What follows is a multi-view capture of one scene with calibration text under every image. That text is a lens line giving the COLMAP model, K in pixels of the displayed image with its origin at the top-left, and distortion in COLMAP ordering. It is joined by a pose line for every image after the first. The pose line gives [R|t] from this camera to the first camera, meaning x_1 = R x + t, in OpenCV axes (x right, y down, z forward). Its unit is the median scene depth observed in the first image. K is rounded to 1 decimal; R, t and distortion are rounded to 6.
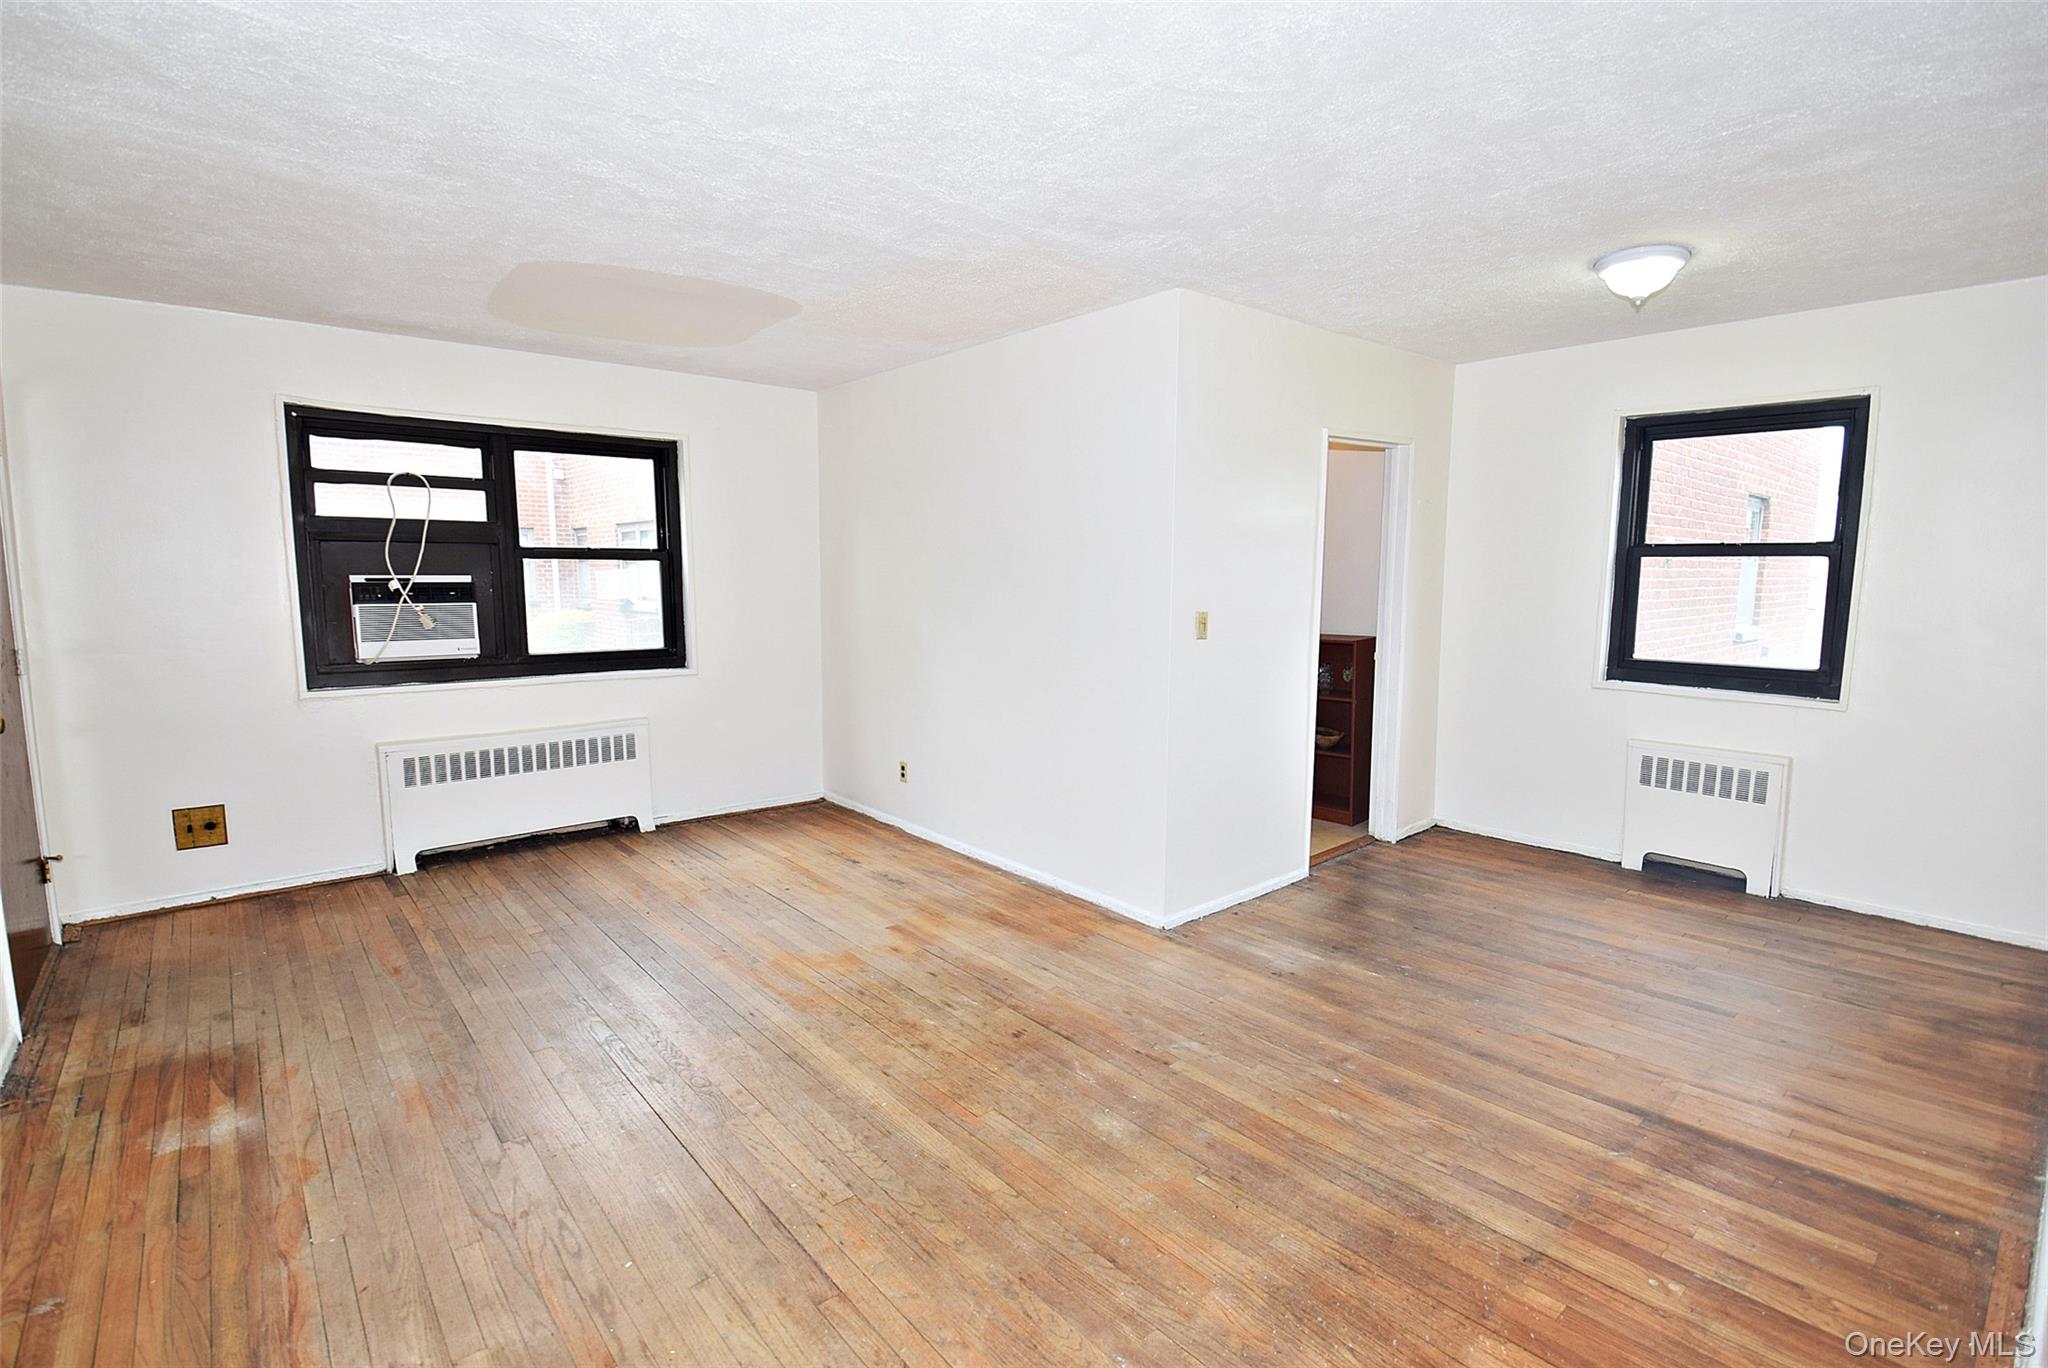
lens RADIAL K [[968.9, 0, 1027.3], [0, 968.9, 681.6], [0, 0, 1]] dist [-0.030179, -0.001565]
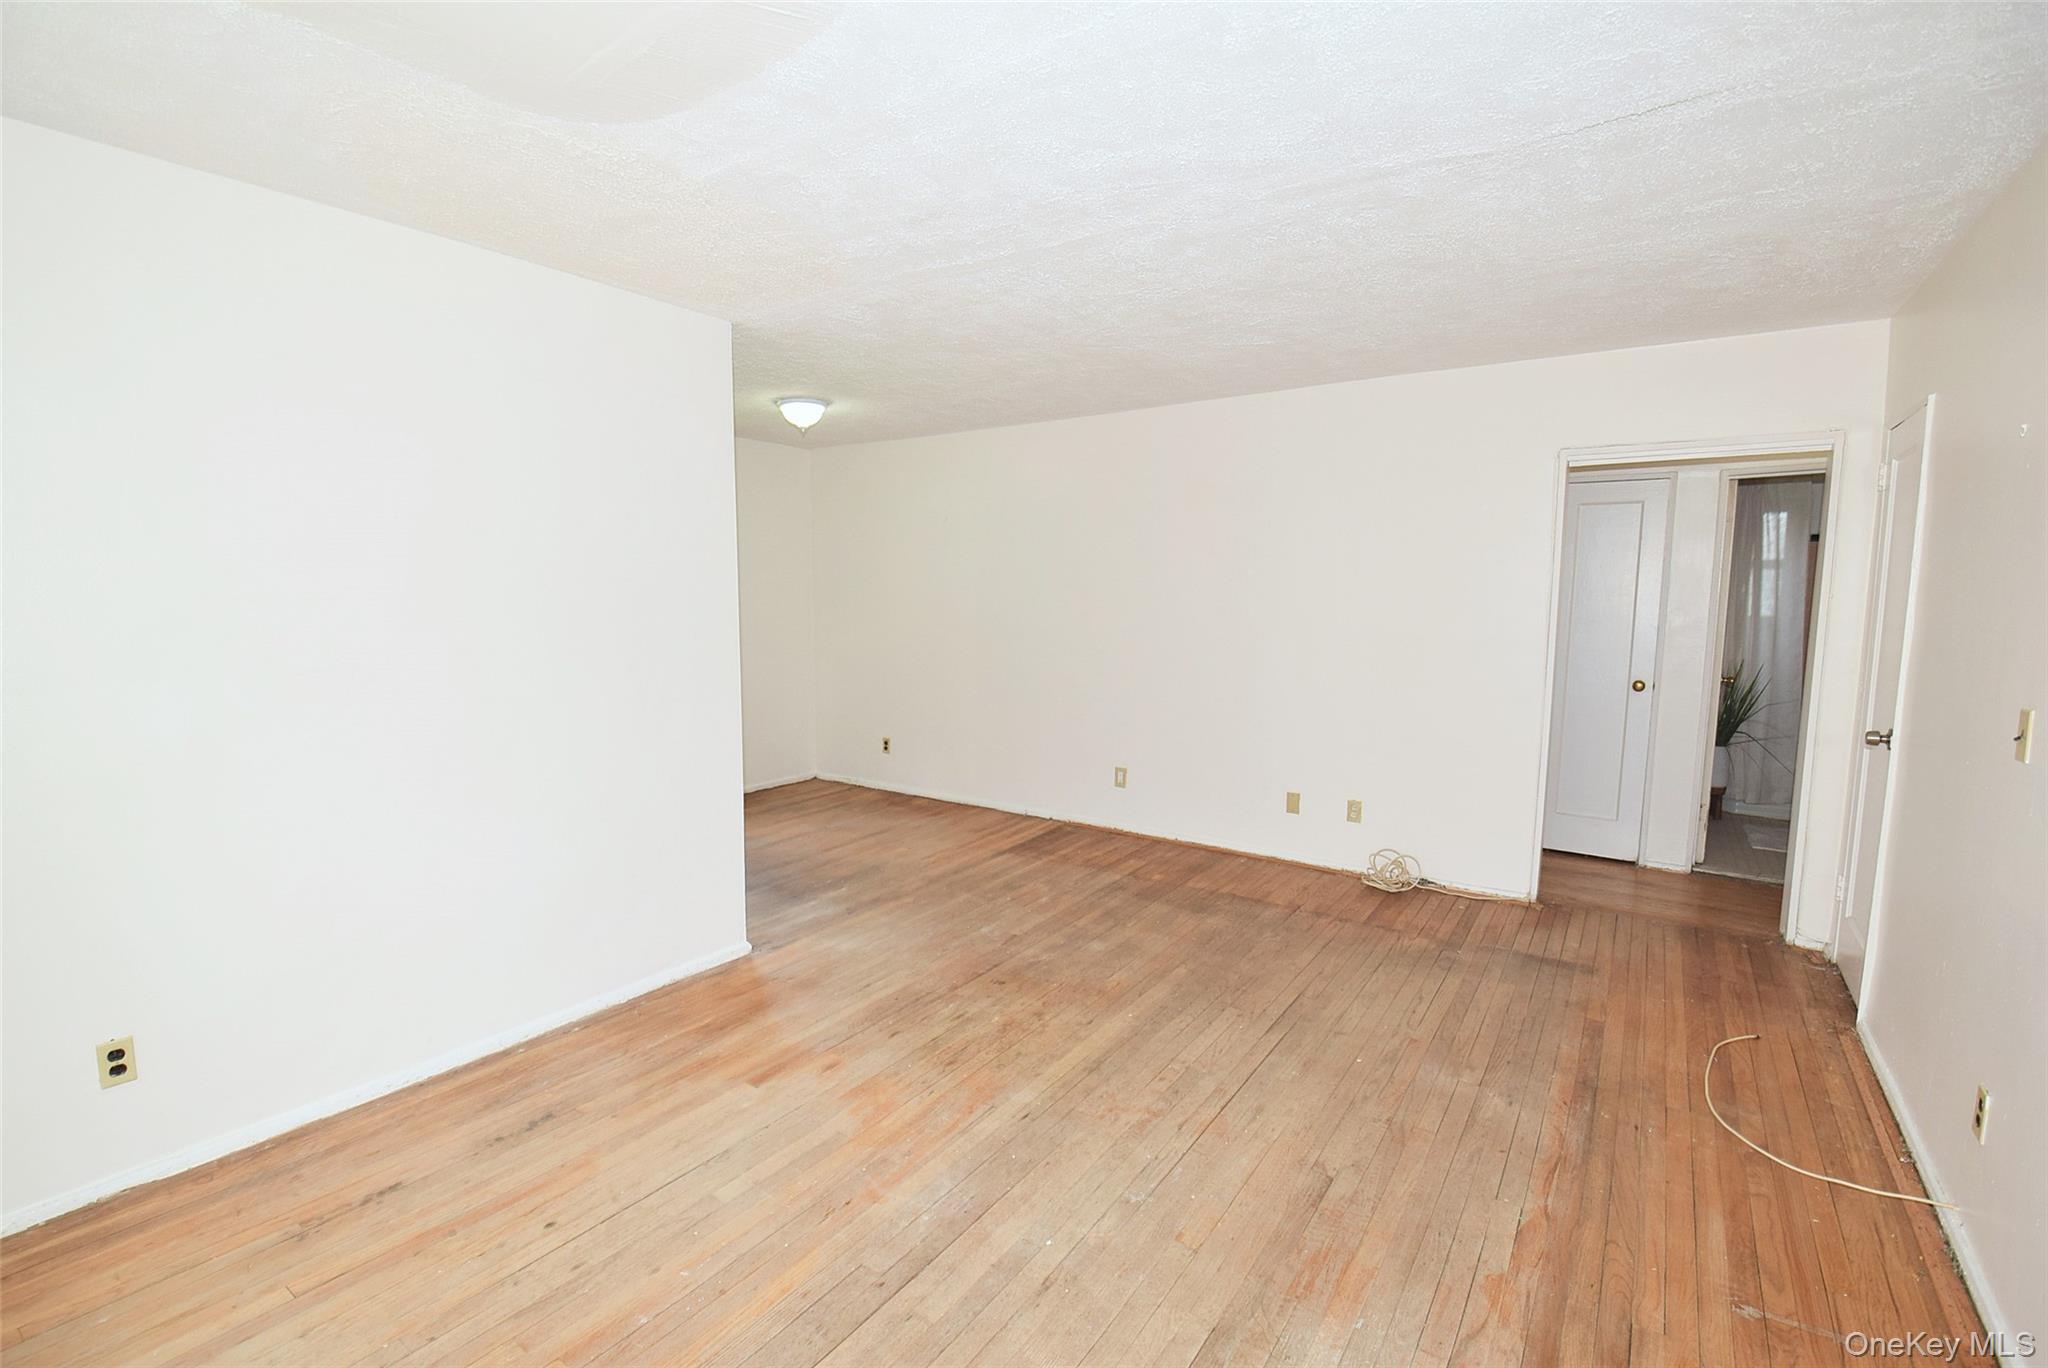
lens RADIAL K [[890.2, 0, 1019.7], [0, 890.2, 676.0], [0, 0, 1]] dist [-0.031225, -0.002352]
pose [[-0.241463, -0.100373, 0.965205, -1.041456], [0.117632, 0.984274, 0.131784, -0.157926], [-0.963254, 0.145360, -0.225859, 1.152126]]
